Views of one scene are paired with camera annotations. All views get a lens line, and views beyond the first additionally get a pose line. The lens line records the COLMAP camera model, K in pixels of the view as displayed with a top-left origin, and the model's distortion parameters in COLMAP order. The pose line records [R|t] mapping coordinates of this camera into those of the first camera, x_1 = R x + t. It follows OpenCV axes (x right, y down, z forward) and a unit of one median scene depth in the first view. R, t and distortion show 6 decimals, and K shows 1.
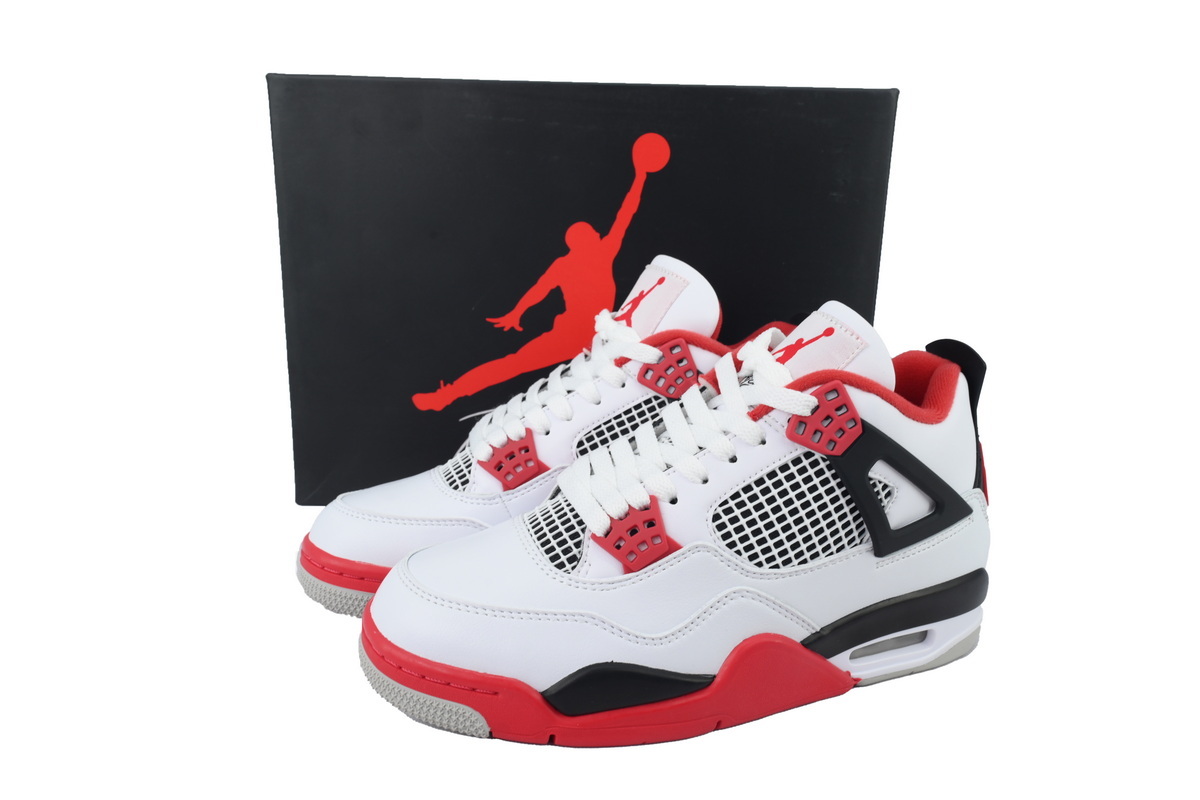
lens RADIAL K [[865.5, 0, 600.0], [0, 865.5, 400.0], [0, 0, 1]] dist [-0.001256, 0.000136]
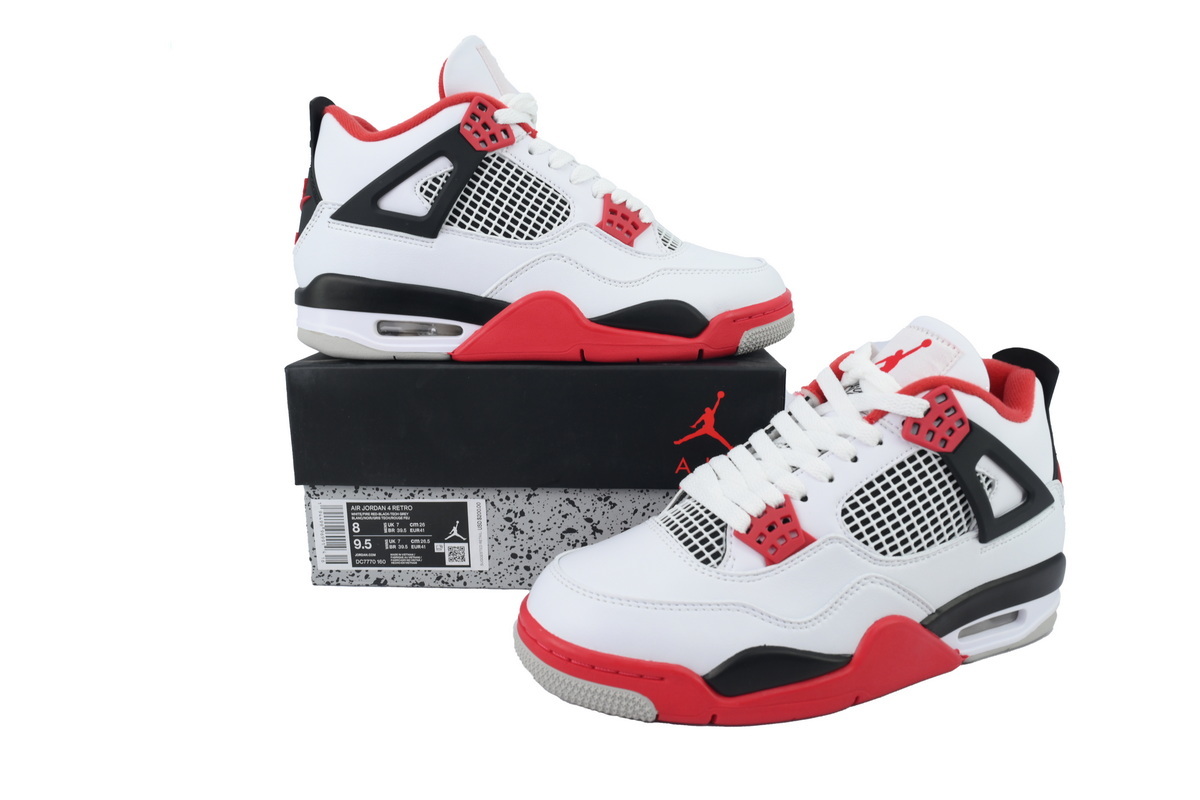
lens RADIAL K [[865.5, 0, 600.0], [0, 865.5, 400.0], [0, 0, 1]] dist [-0.001256, 0.000136]
pose [[0.998289, -0.032827, 0.048383, -0.226332], [0.034418, 0.998882, -0.032418, 0.017352], [-0.047265, 0.034027, 0.998303, -0.097710]]
